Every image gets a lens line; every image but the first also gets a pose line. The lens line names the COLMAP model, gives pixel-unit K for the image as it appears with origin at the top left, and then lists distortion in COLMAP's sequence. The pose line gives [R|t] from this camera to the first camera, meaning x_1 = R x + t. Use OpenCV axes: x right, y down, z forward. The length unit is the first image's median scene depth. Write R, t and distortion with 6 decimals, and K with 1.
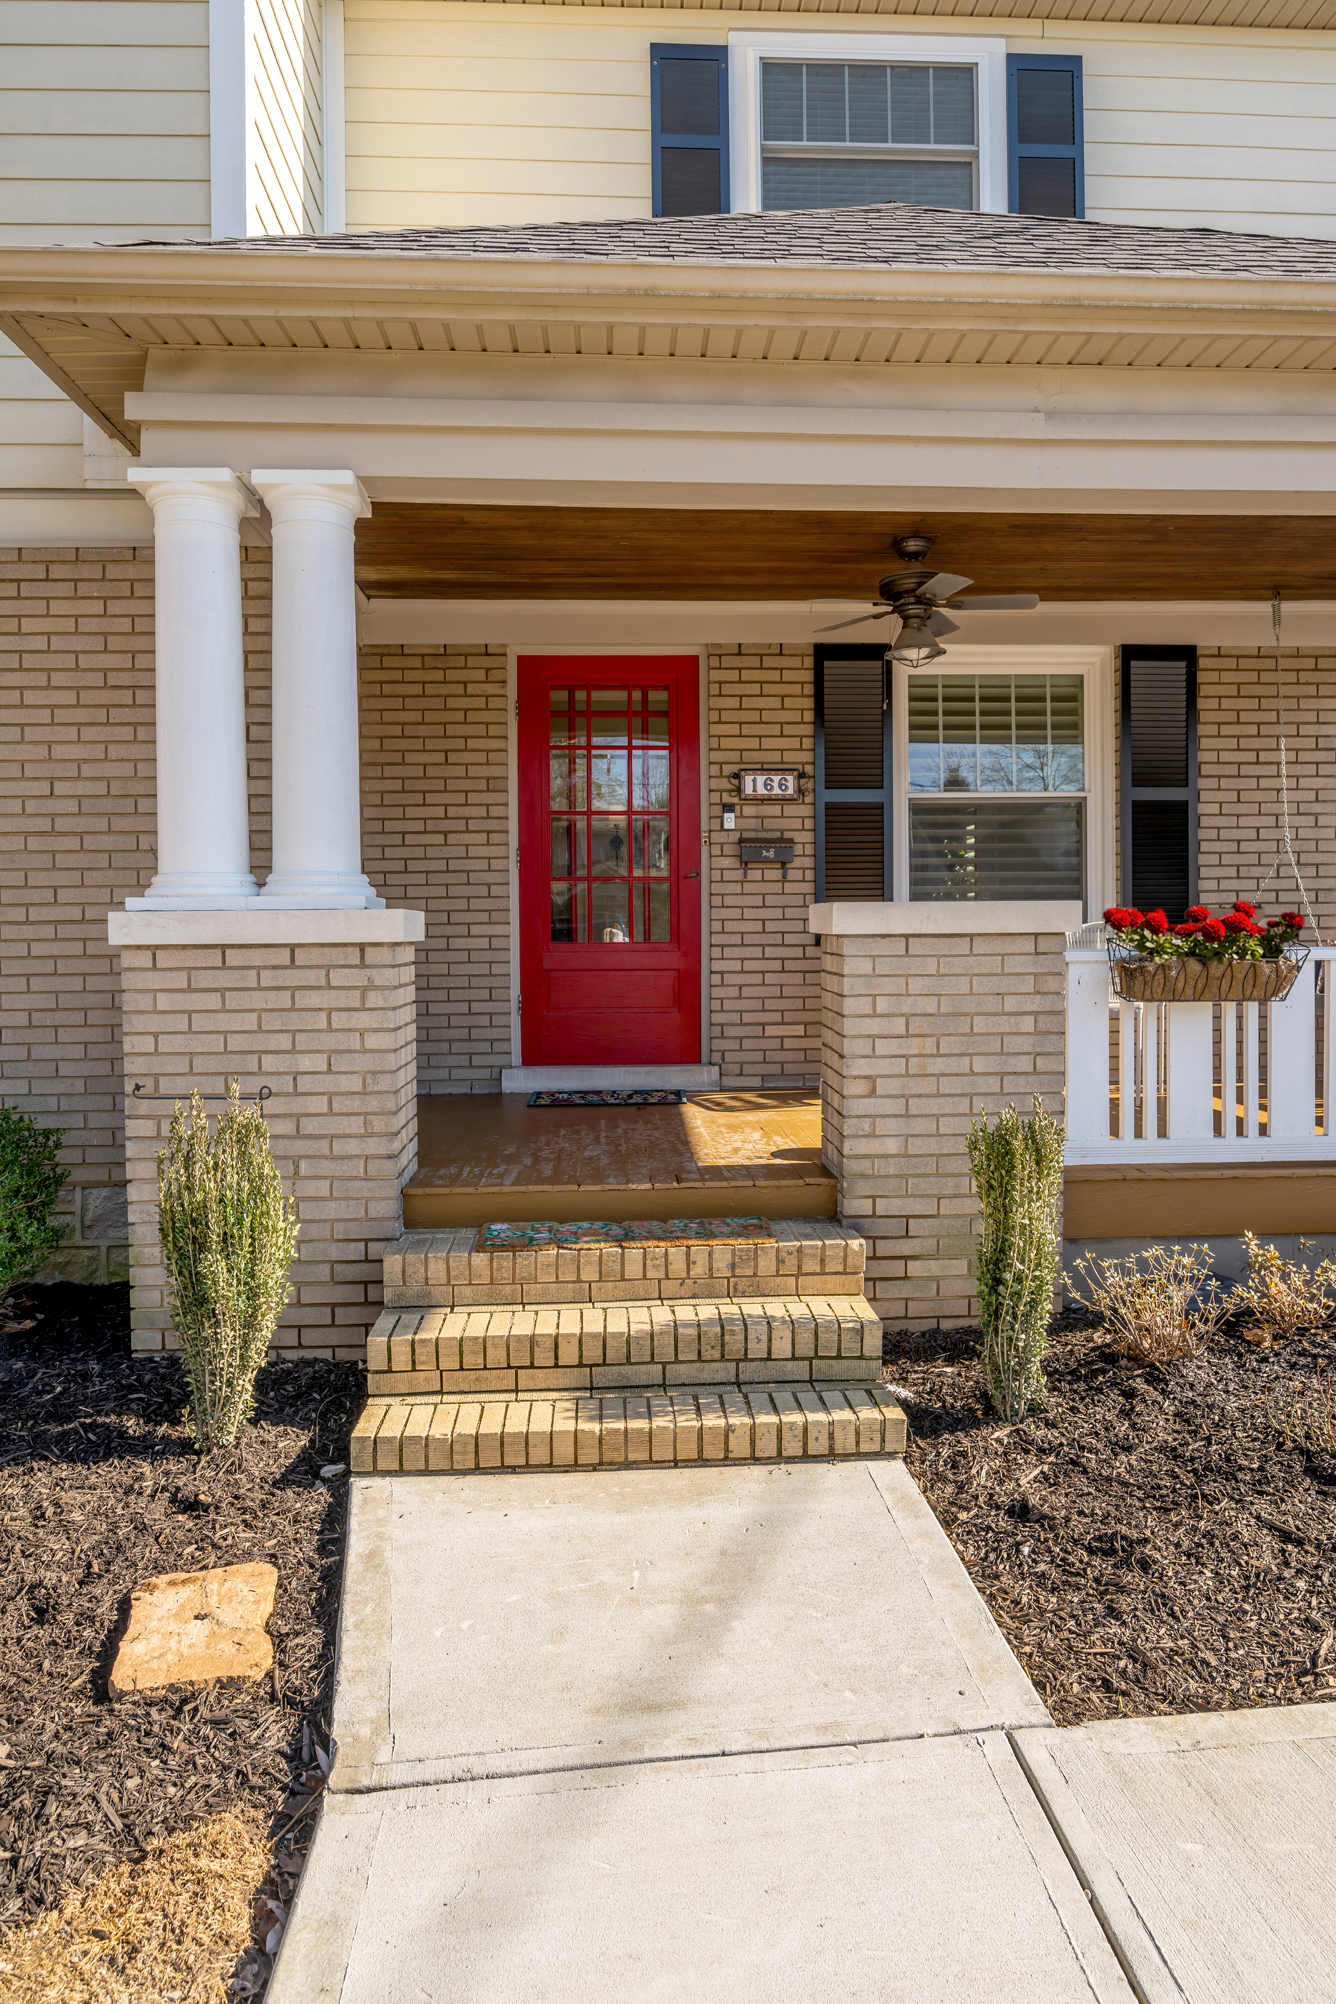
lens RADIAL K [[1261.7, 0, 671.0], [0, 1261.7, 961.6], [0, 0, 1]] dist [-0.003270, -0.000045]
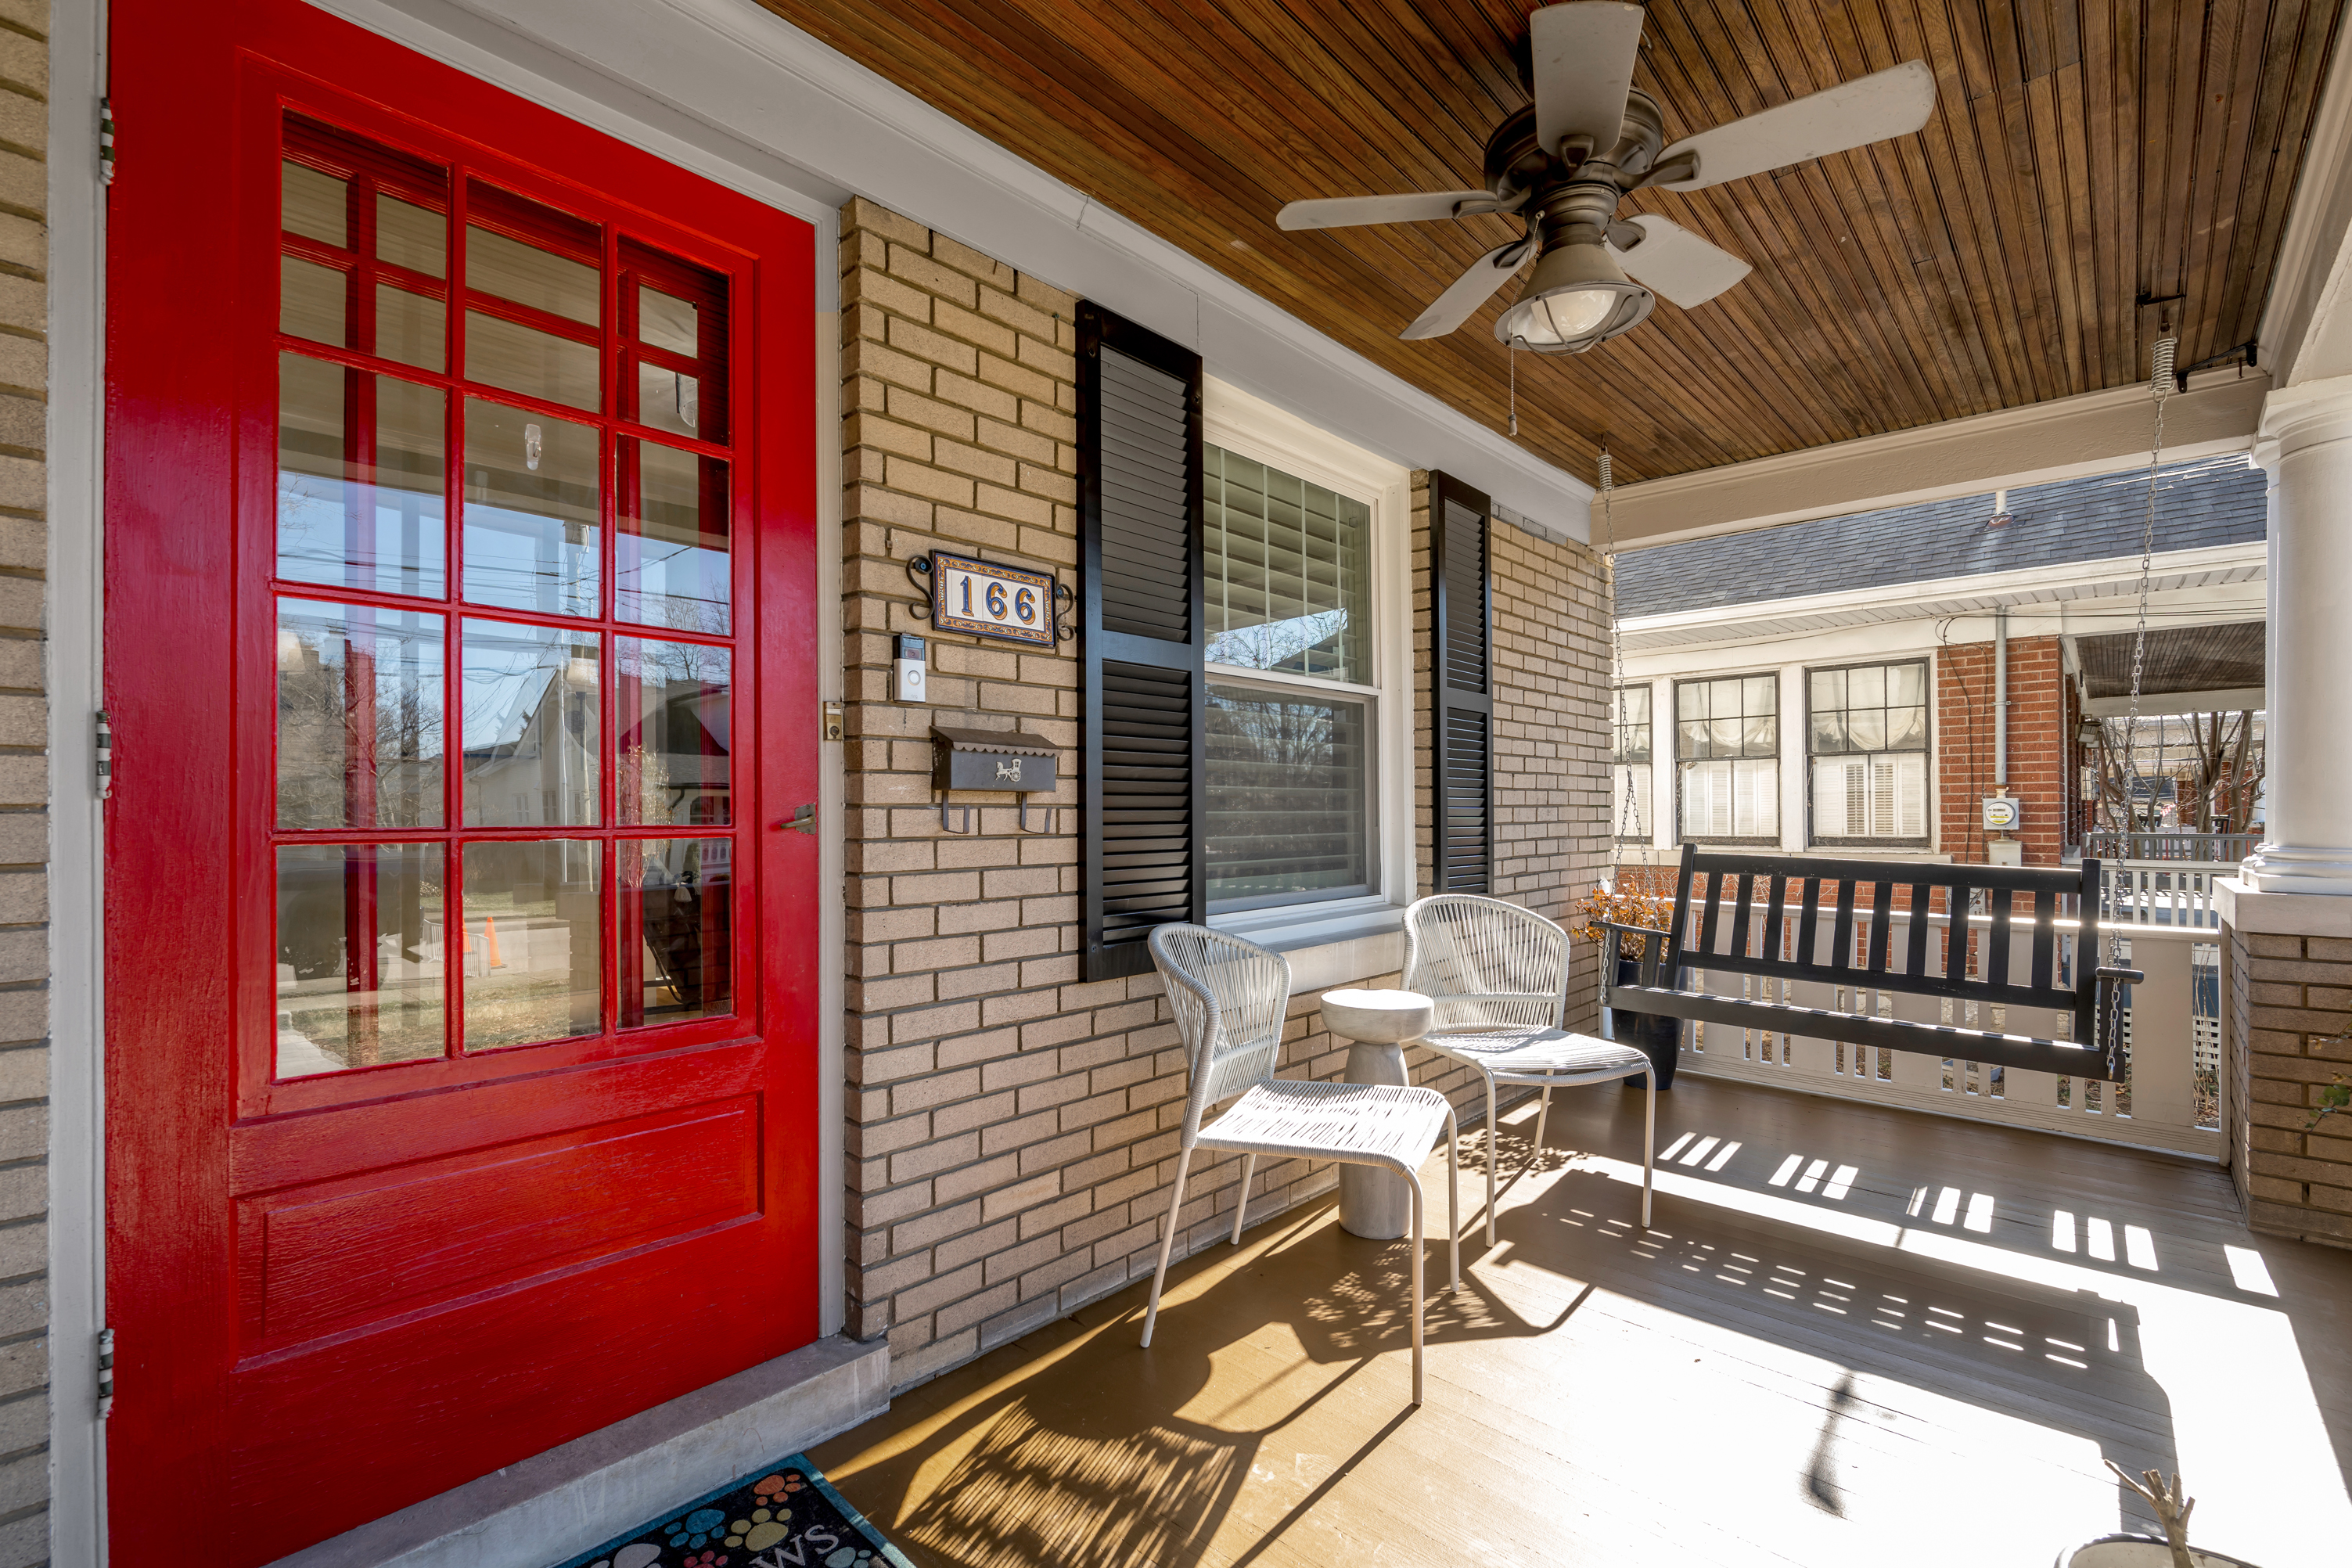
lens RADIAL K [[1026.1, 0, 1176.3], [0, 1026.1, 807.0], [0, 0, 1]] dist [-0.000517, -0.000021]
pose [[0.716838, 0.009281, 0.697178, -0.110956], [0.006723, 0.999773, -0.020221, -0.066591], [-0.697208, 0.019182, 0.716613, 0.723461]]
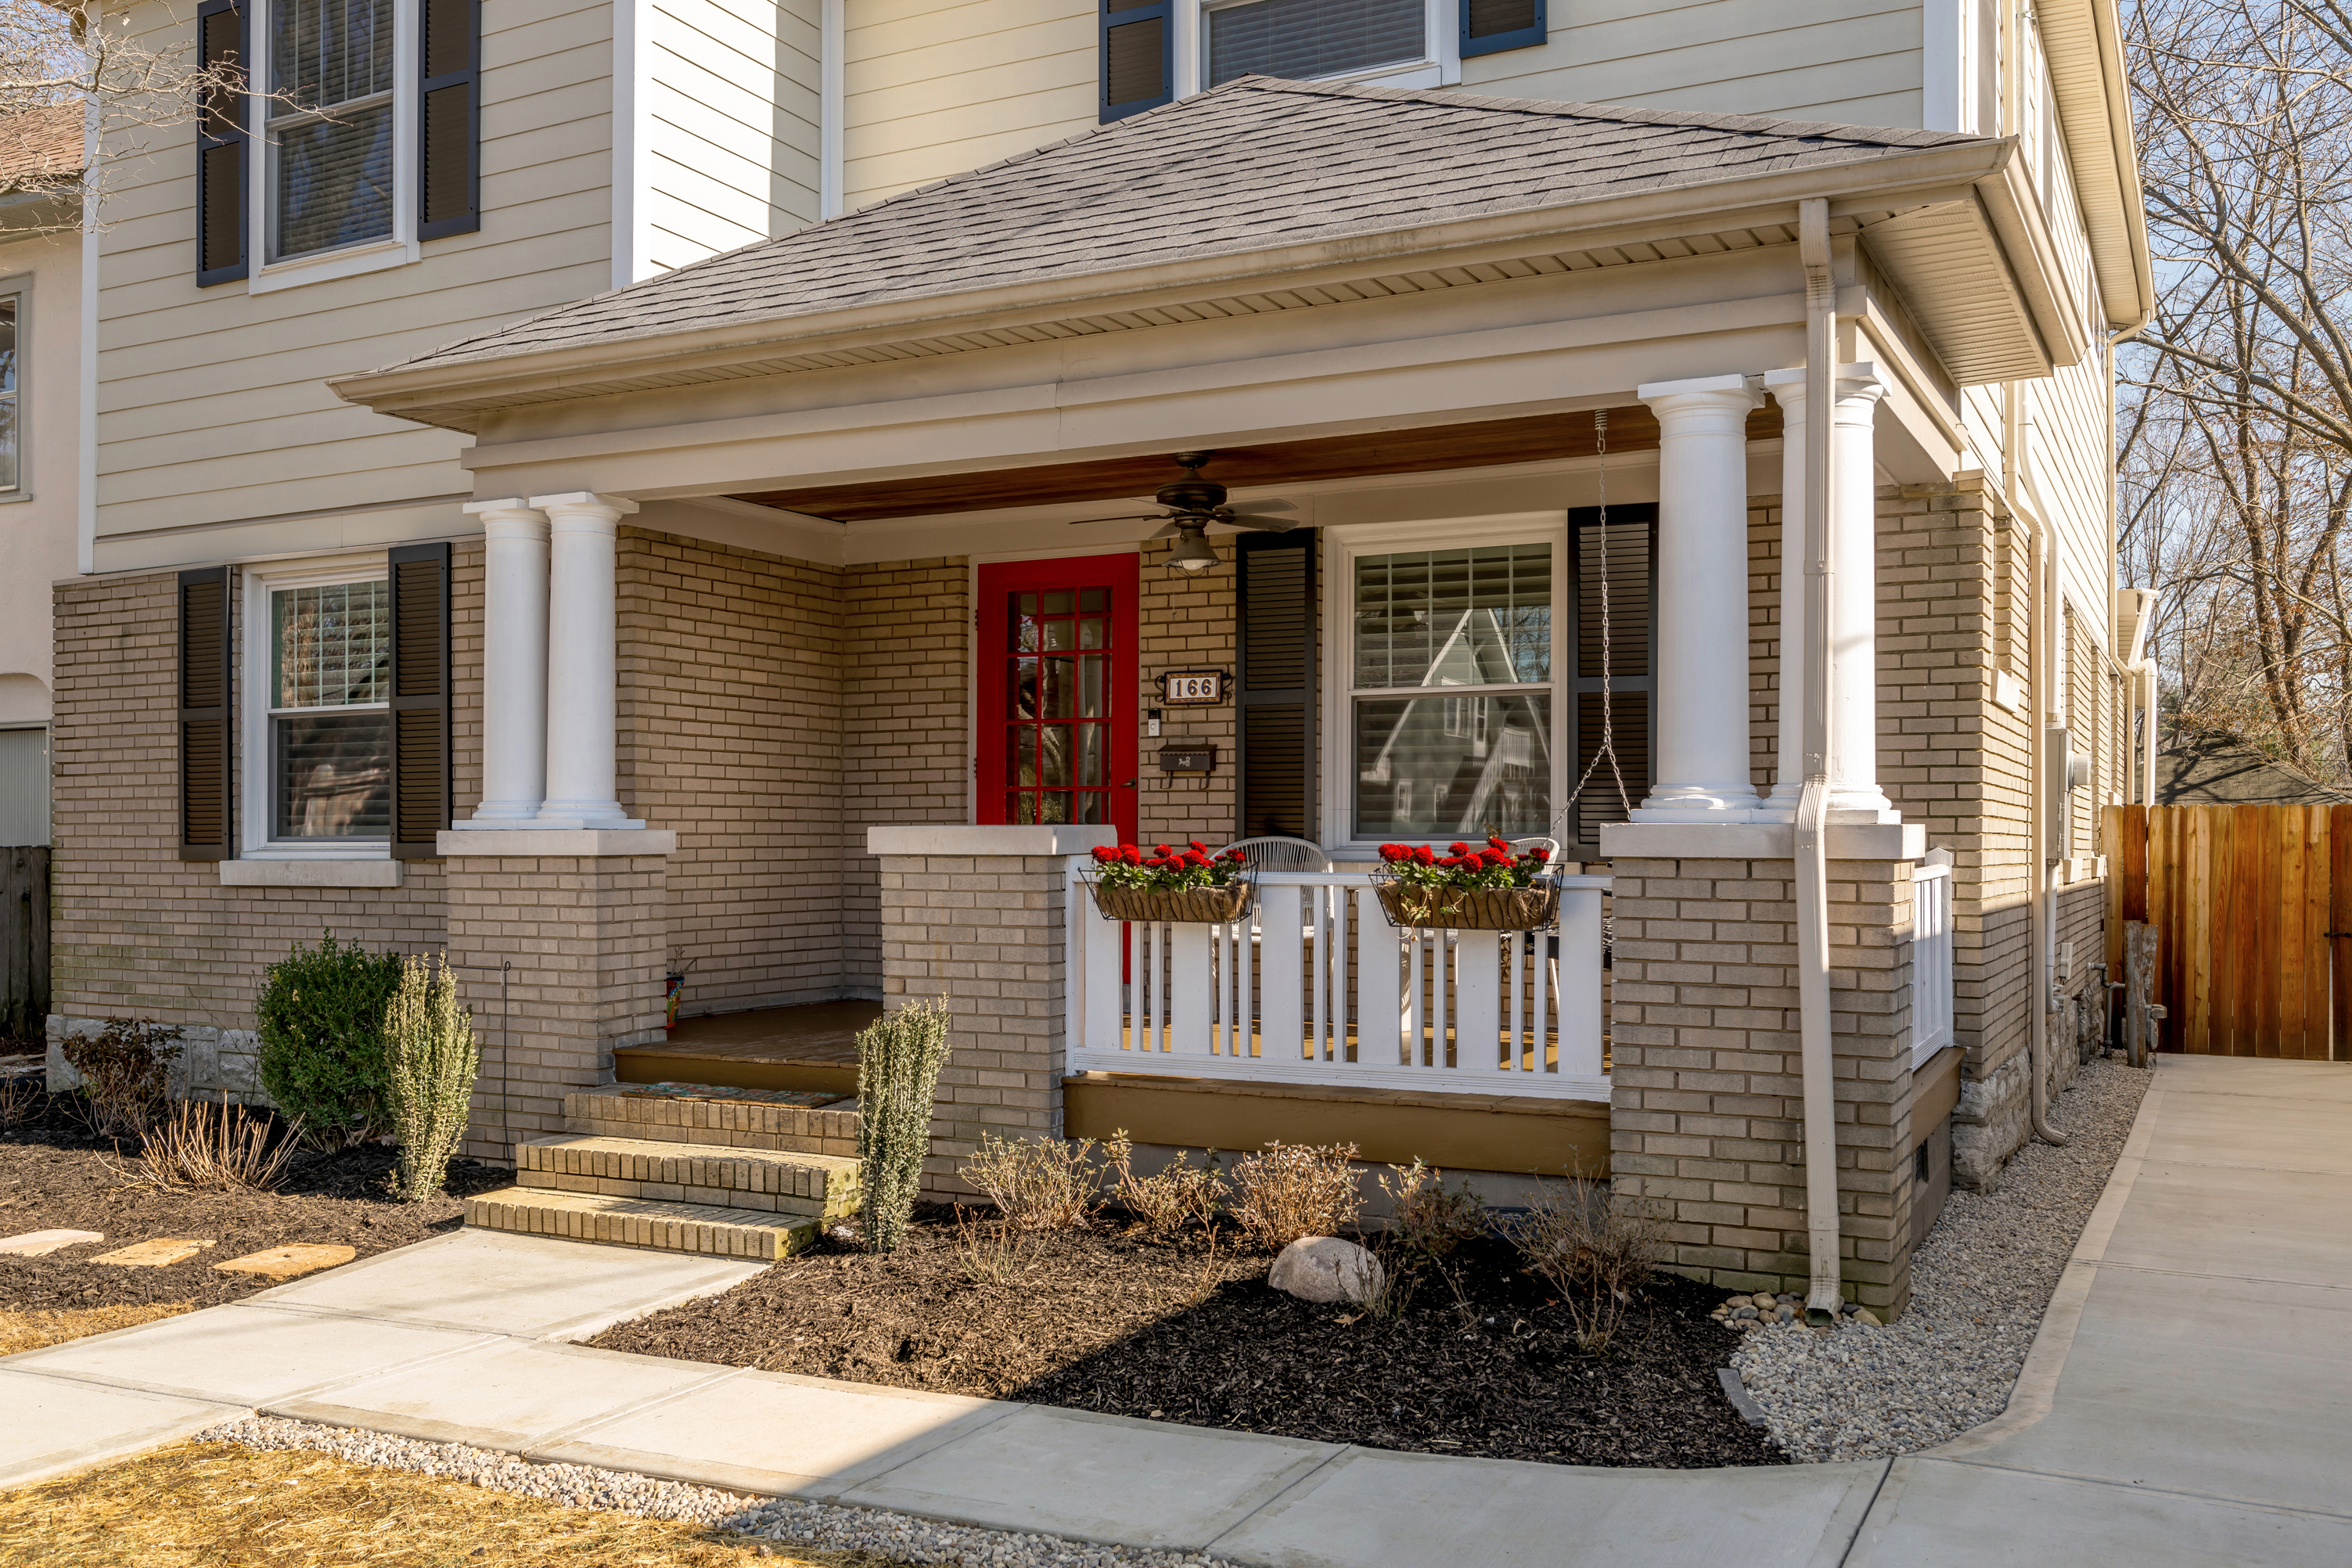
lens RADIAL K [[2045.8, 0, 1157.0], [0, 2045.8, 857.9], [0, 0, 1]] dist [-0.008230, -0.003645]
pose [[0.859794, 0.014429, -0.510438, 0.828829], [-0.016844, 0.999858, -0.000108, -0.013842], [0.510364, 0.008690, 0.859915, -0.312834]]
